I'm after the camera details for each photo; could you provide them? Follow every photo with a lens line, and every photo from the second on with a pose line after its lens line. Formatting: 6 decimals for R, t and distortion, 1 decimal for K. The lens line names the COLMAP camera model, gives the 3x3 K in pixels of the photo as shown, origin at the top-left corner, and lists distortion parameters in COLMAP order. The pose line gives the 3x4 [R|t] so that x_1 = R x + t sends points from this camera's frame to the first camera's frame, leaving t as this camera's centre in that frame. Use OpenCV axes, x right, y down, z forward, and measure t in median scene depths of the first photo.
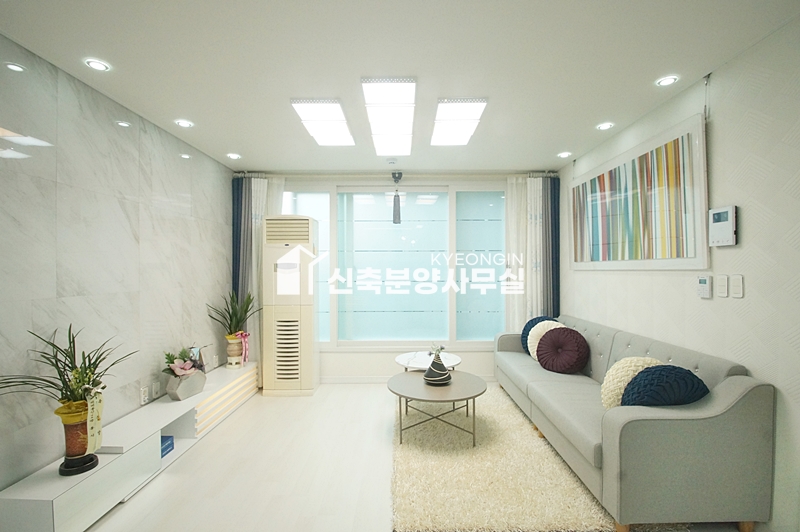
lens RADIAL K [[360.9, 0, 399.2], [0, 360.9, 271.8], [0, 0, 1]] dist [-0.002130, -0.000337]
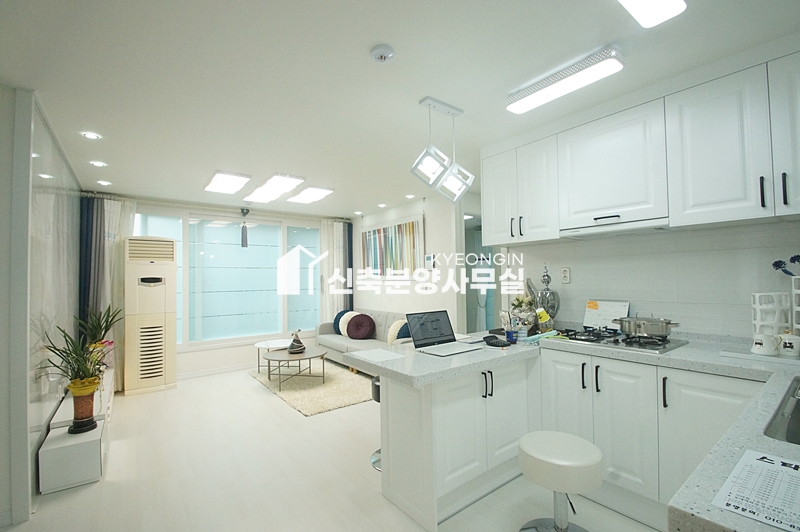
lens RADIAL K [[355.0, 0, 400.3], [0, 355.0, 269.7], [0, 0, 1]] dist [0.009566, -0.013845]
pose [[0.793733, 0.008527, 0.608207, -0.401319], [0.015217, 0.999310, -0.033868, 0.001850], [-0.608076, 0.036137, 0.793056, -0.438023]]
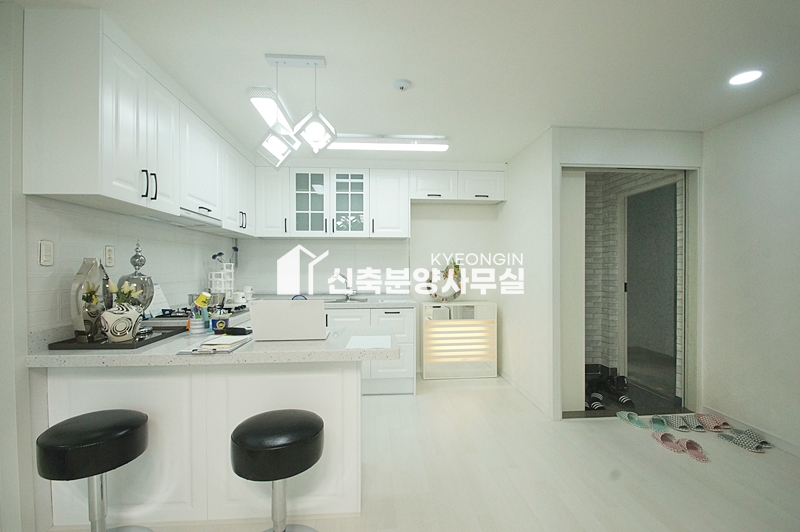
lens RADIAL K [[355.0, 0, 400.3], [0, 355.0, 269.7], [0, 0, 1]] dist [0.009566, -0.013845]
pose [[-0.996955, 0.002165, -0.077943, -0.072326], [0.001449, 0.999956, 0.009237, 0.012414], [0.077960, 0.009096, -0.996915, 0.605364]]
